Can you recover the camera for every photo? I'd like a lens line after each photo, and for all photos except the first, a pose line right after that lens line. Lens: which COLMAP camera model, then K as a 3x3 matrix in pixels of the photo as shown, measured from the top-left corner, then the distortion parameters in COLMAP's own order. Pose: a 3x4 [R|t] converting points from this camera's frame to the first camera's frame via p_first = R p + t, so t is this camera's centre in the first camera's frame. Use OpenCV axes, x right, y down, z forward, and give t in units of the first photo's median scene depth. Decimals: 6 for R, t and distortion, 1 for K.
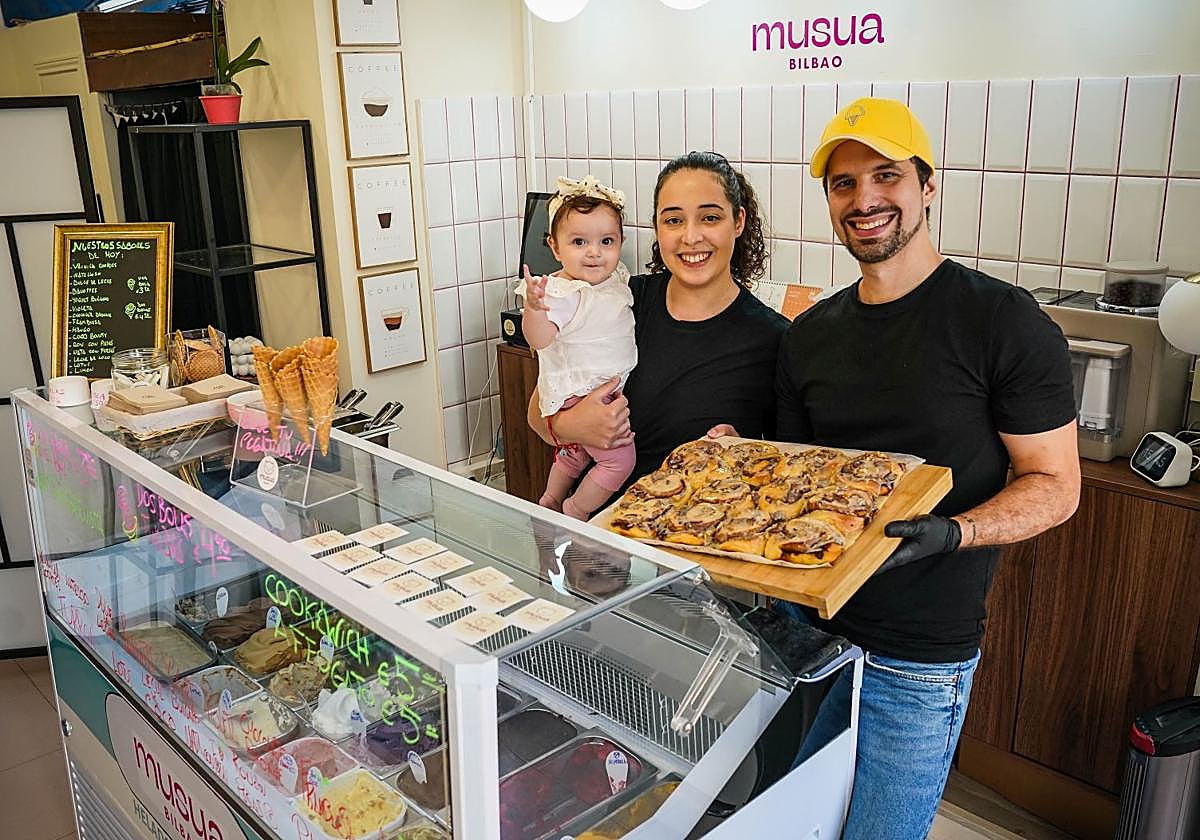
lens RADIAL K [[1049.9, 0, 607.1], [0, 1049.9, 453.2], [0, 0, 1]] dist [-0.116730, 0.086180]
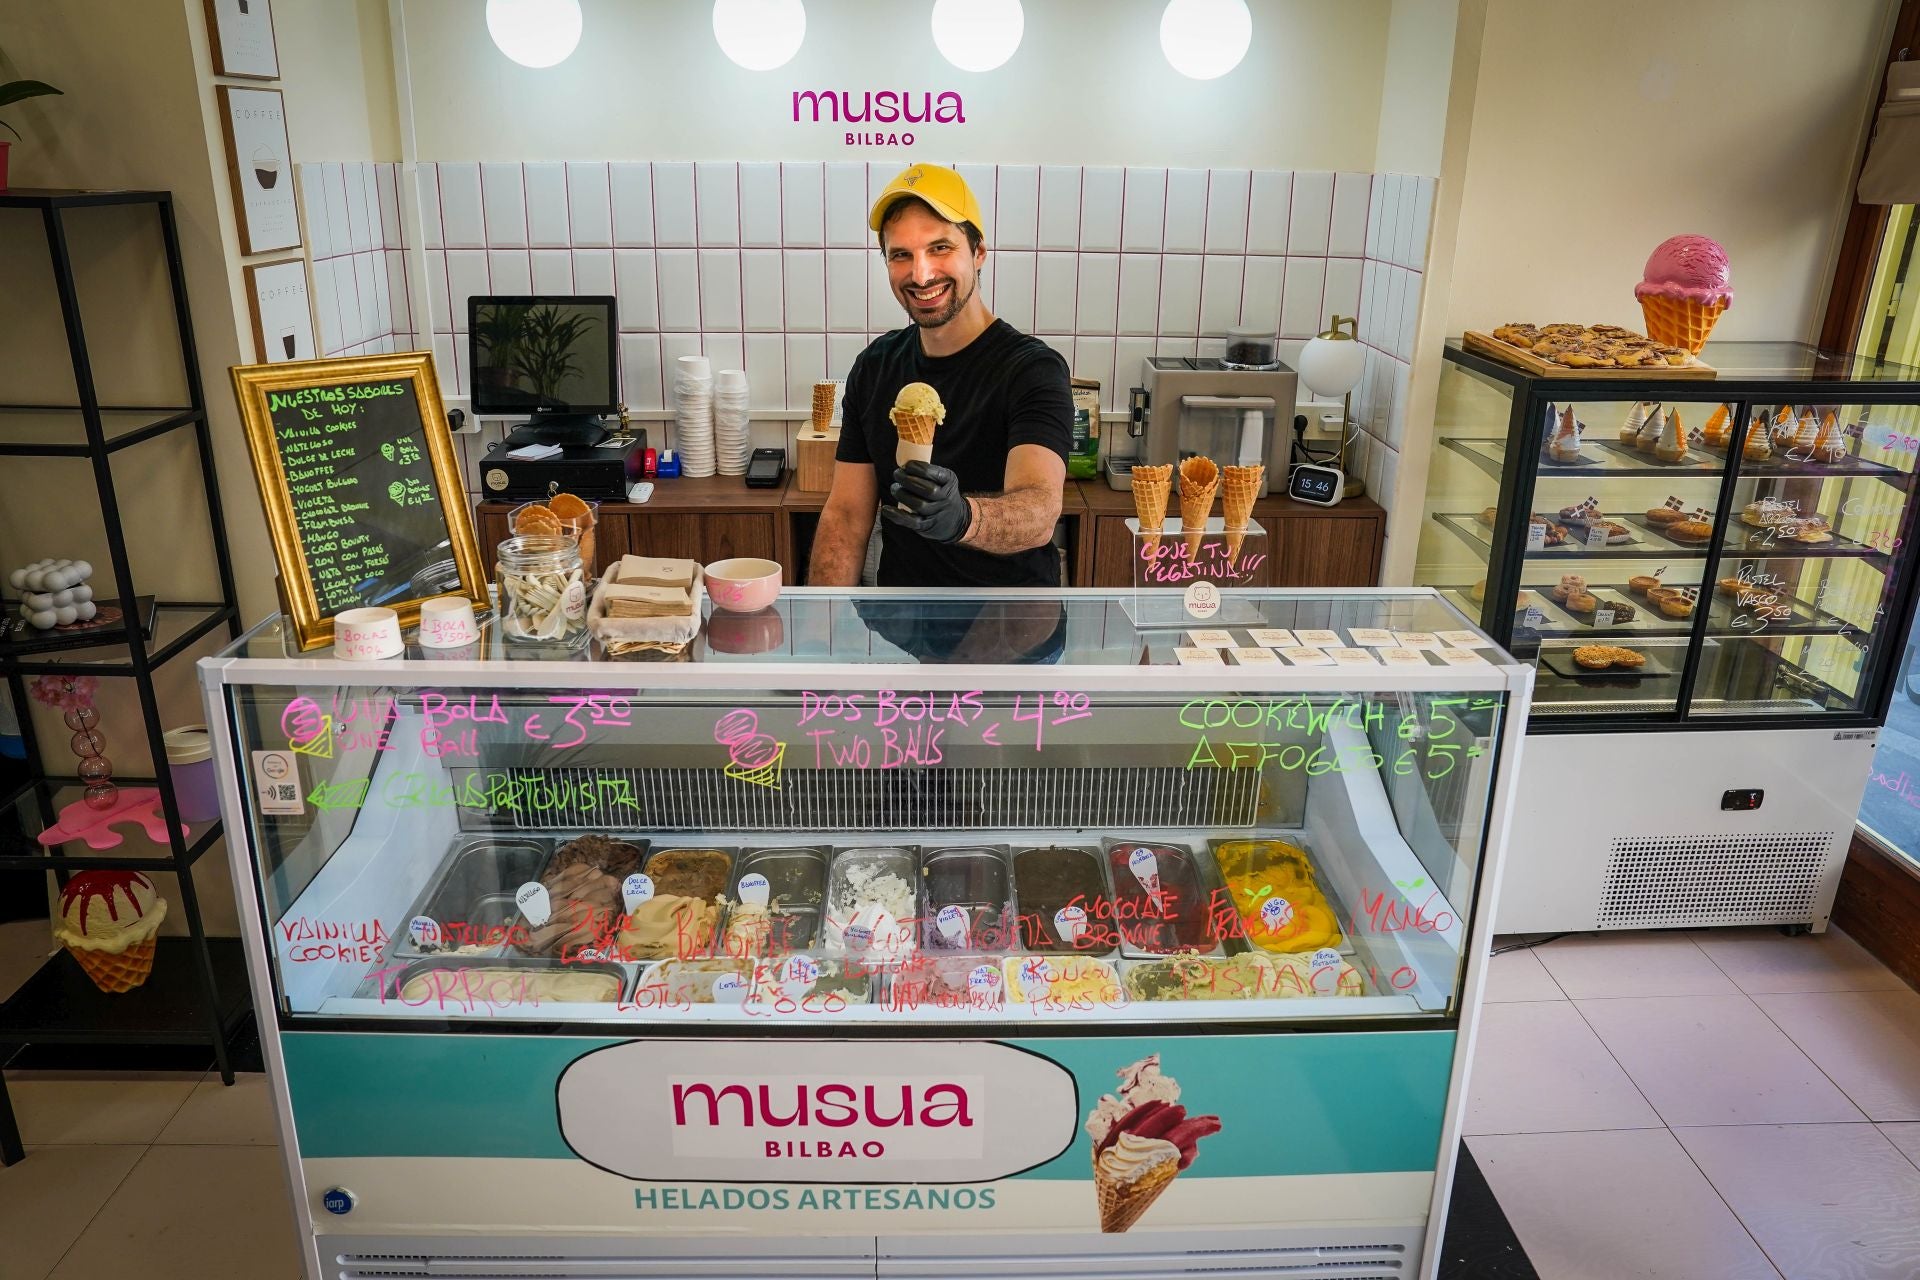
lens RADIAL K [[1321.6, 0, 962.5], [0, 1321.6, 620.0], [0, 0, 1]] dist [-0.116837, 0.094257]
pose [[0.670442, -0.212272, 0.710949, -0.684571], [0.203889, 0.974021, 0.098547, -0.059536], [-0.713398, 0.078885, 0.696305, 0.170228]]
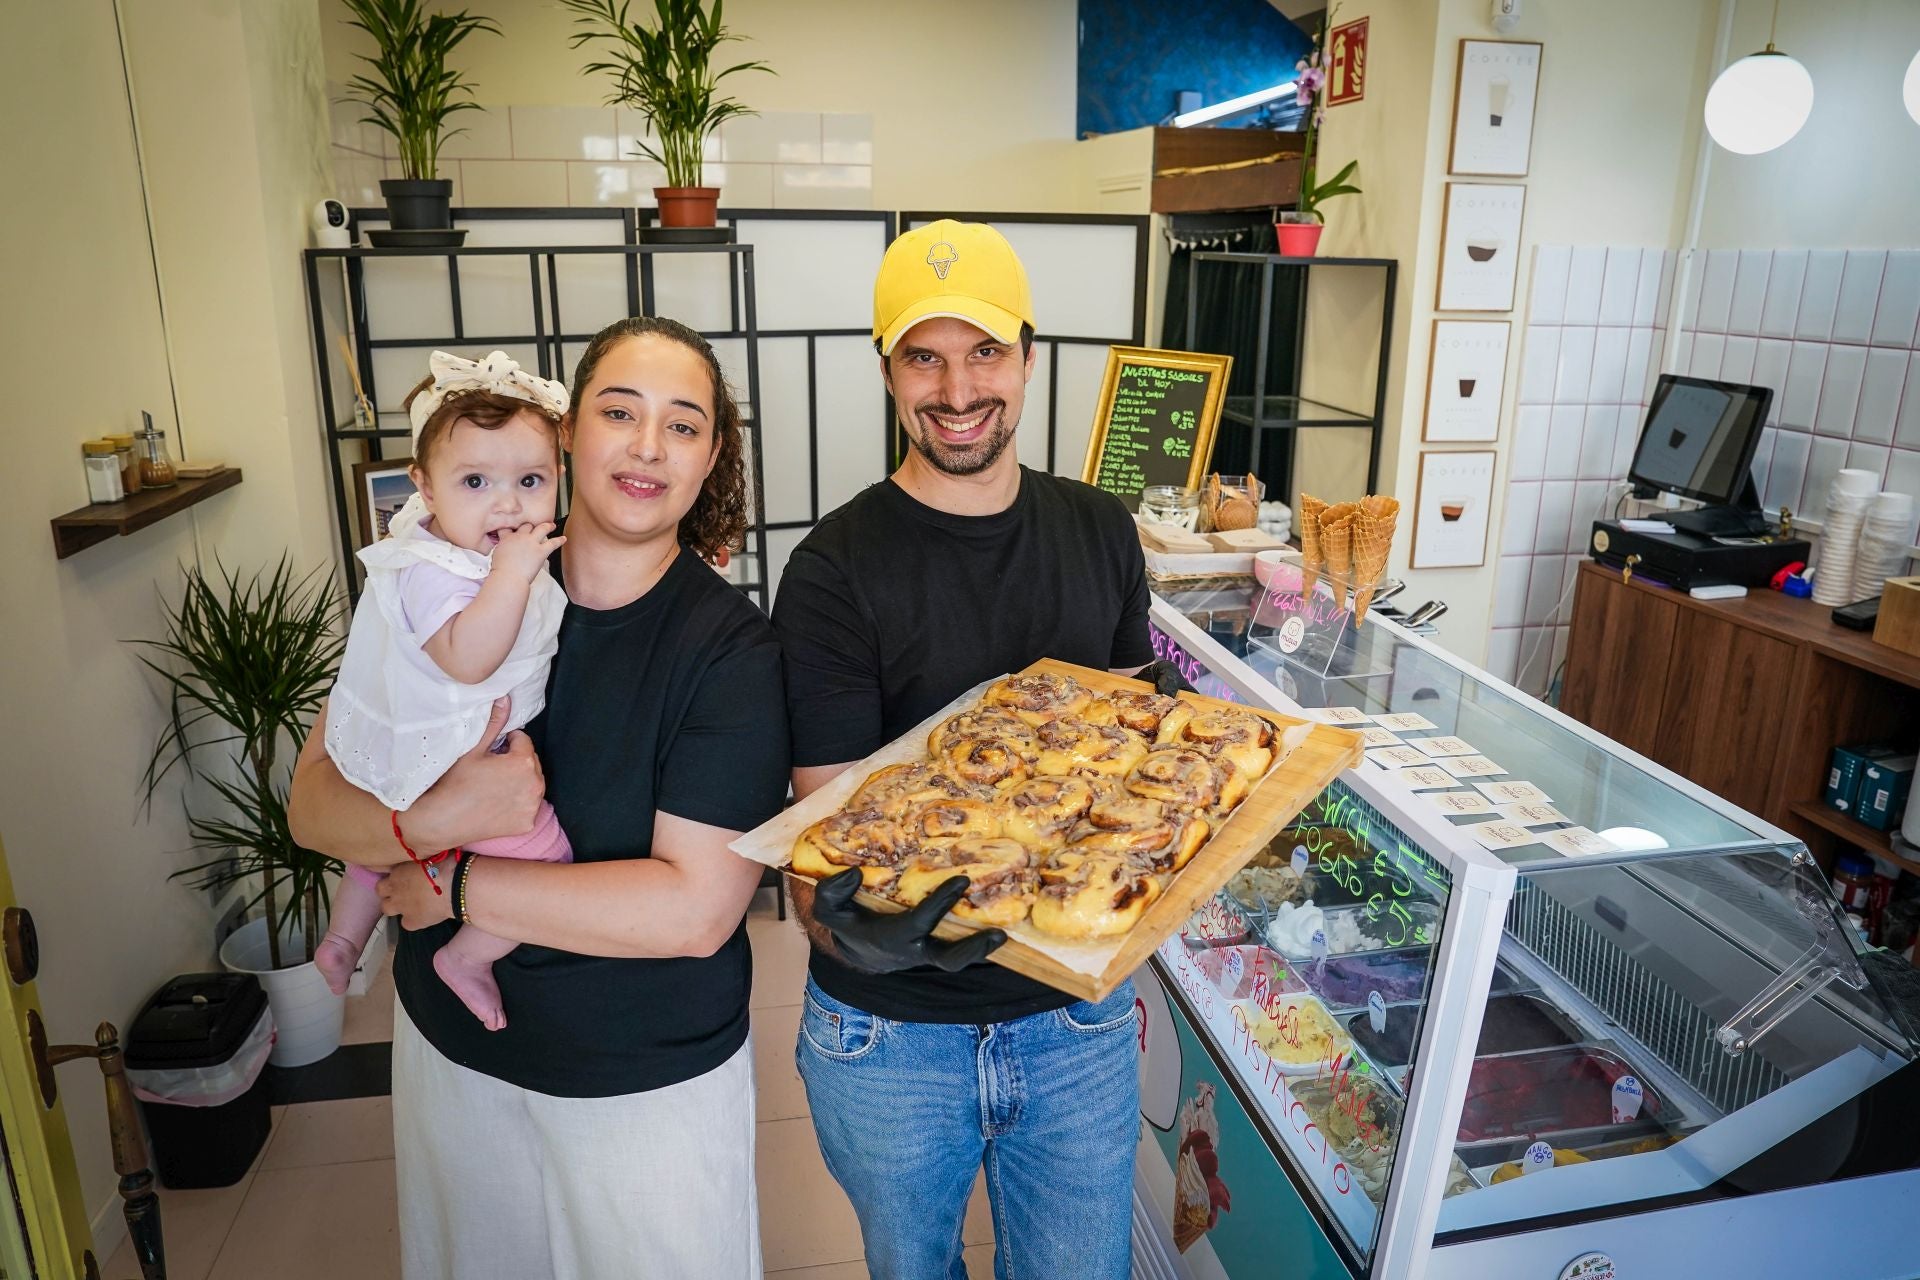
lens RADIAL K [[1315.4, 0, 956.6], [0, 1315.4, 637.0], [0, 0, 1]] dist [-0.115425, 0.084710]
pose [[0.839389, 0.192063, -0.508467, 0.004563], [-0.208079, 0.977771, 0.025830, 0.031902], [0.502125, 0.084120, 0.860694, -0.077001]]
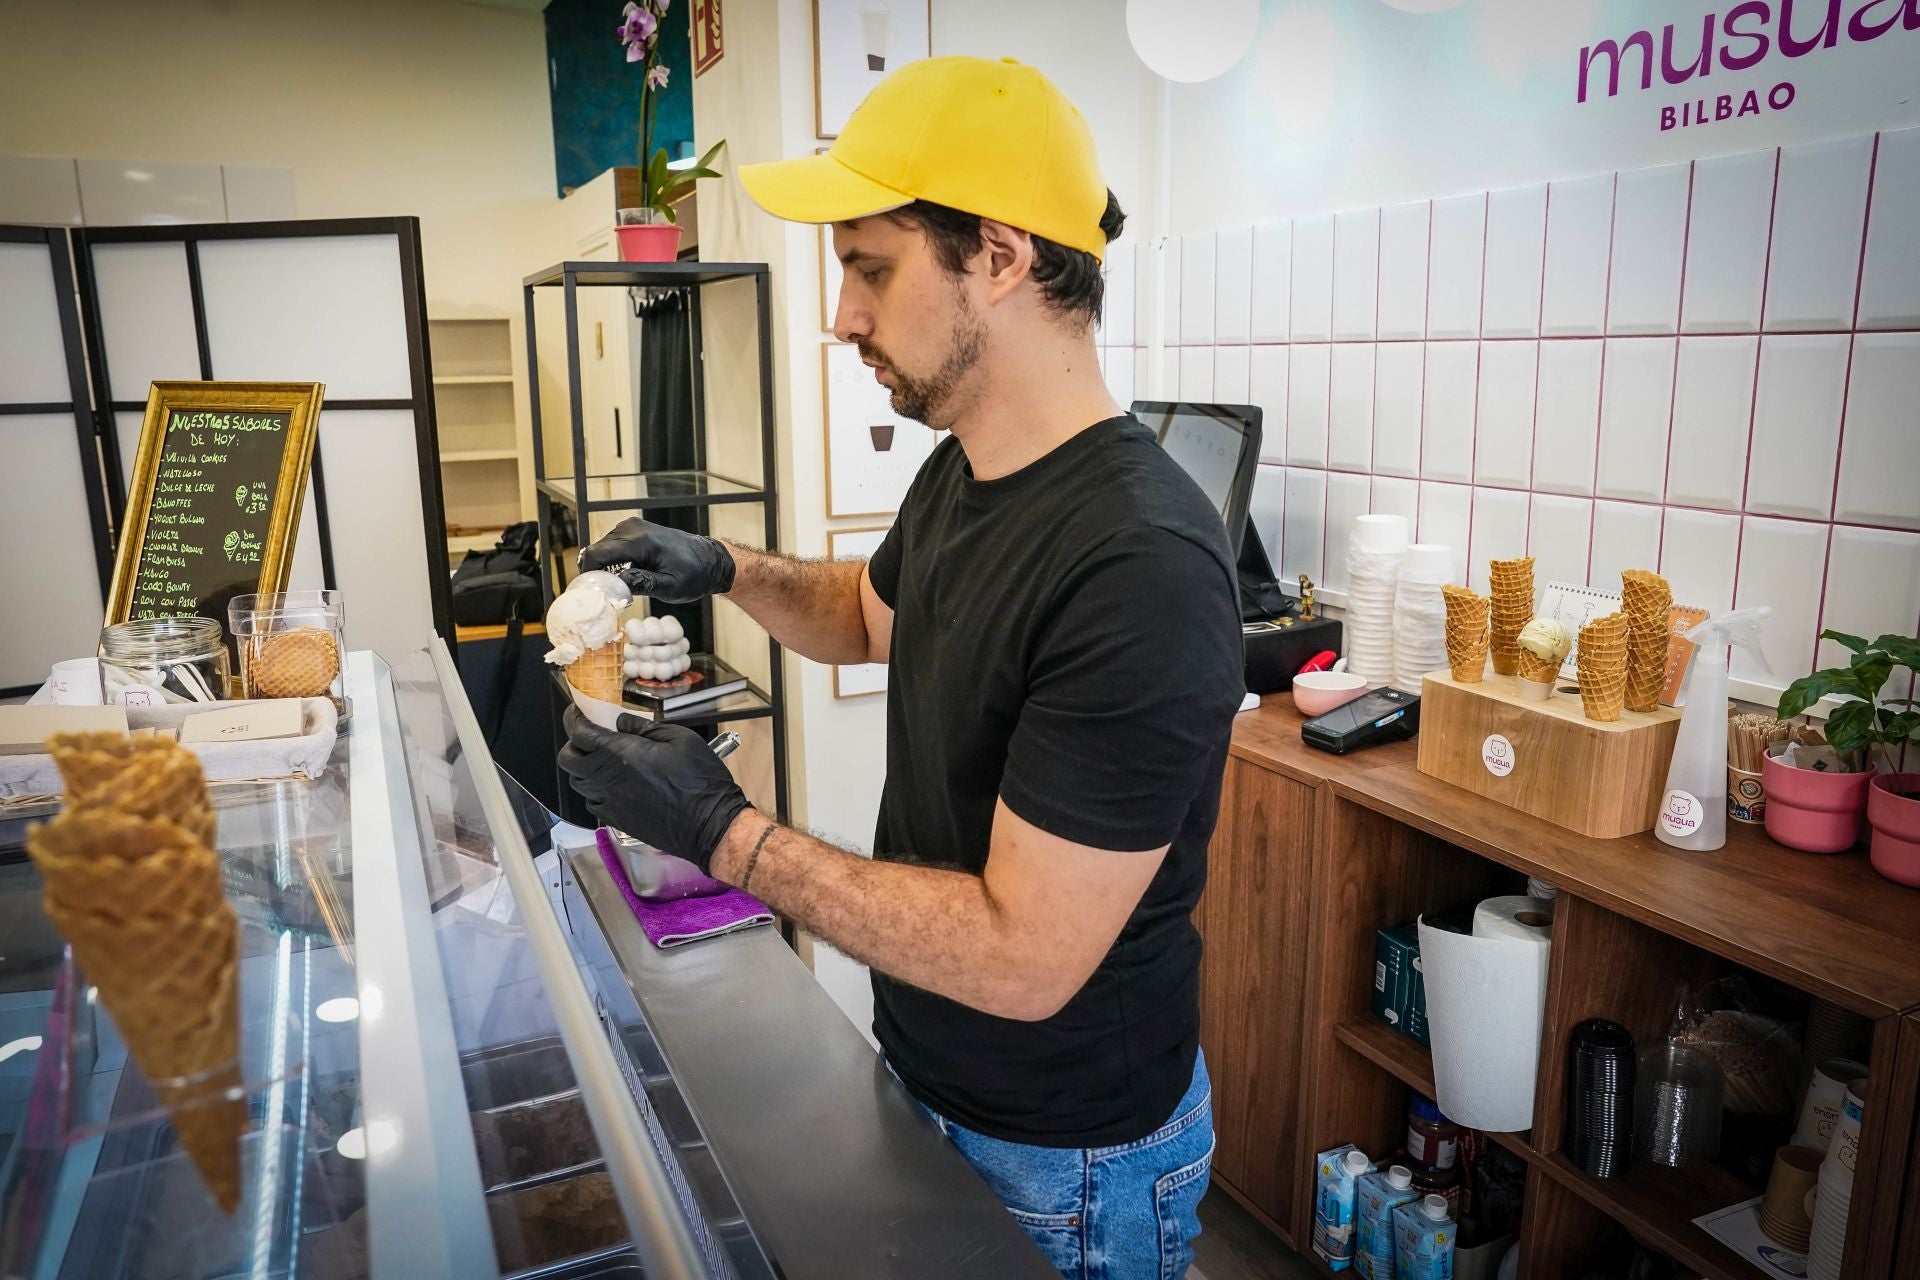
lens RADIAL K [[1315.4, 0, 956.6], [0, 1315.4, 637.0], [0, 0, 1]] dist [-0.115425, 0.084710]
pose [[0.945954, 0.083847, -0.313275, 0.080094], [-0.118888, 0.988405, -0.094448, -0.062882], [0.301723, 0.126588, 0.944954, 0.420224]]
